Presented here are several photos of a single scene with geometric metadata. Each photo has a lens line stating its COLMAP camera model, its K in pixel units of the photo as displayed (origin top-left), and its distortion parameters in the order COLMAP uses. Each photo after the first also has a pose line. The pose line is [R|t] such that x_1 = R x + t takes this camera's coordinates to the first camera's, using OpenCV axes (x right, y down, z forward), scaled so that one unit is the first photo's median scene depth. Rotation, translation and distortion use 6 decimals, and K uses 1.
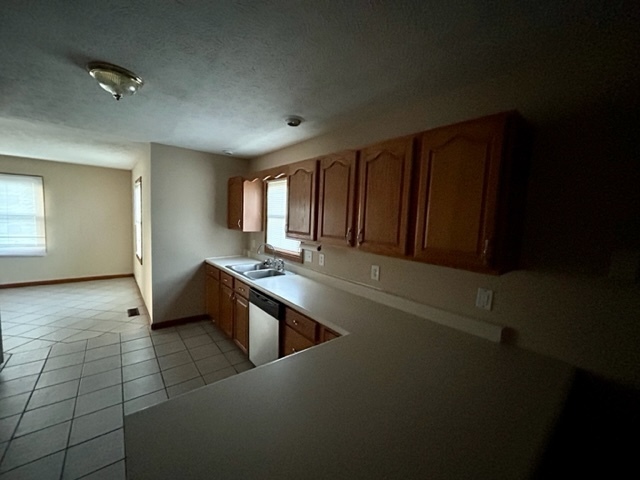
lens RADIAL K [[256.3, 0, 320.4], [0, 256.3, 240.2], [0, 0, 1]] dist [-0.001574, 0.000151]
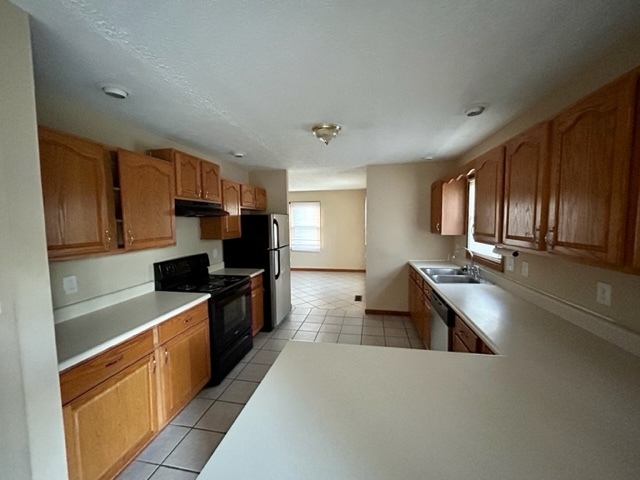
lens RADIAL K [[256.3, 0, 321.3], [0, 256.3, 240.3], [0, 0, 1]] dist [-0.001574, 0.000151]
pose [[0.646048, 0.008621, -0.763248, 0.167234], [-0.027719, 0.999542, -0.012173, 0.012518], [0.762793, 0.029020, 0.645991, 0.015449]]
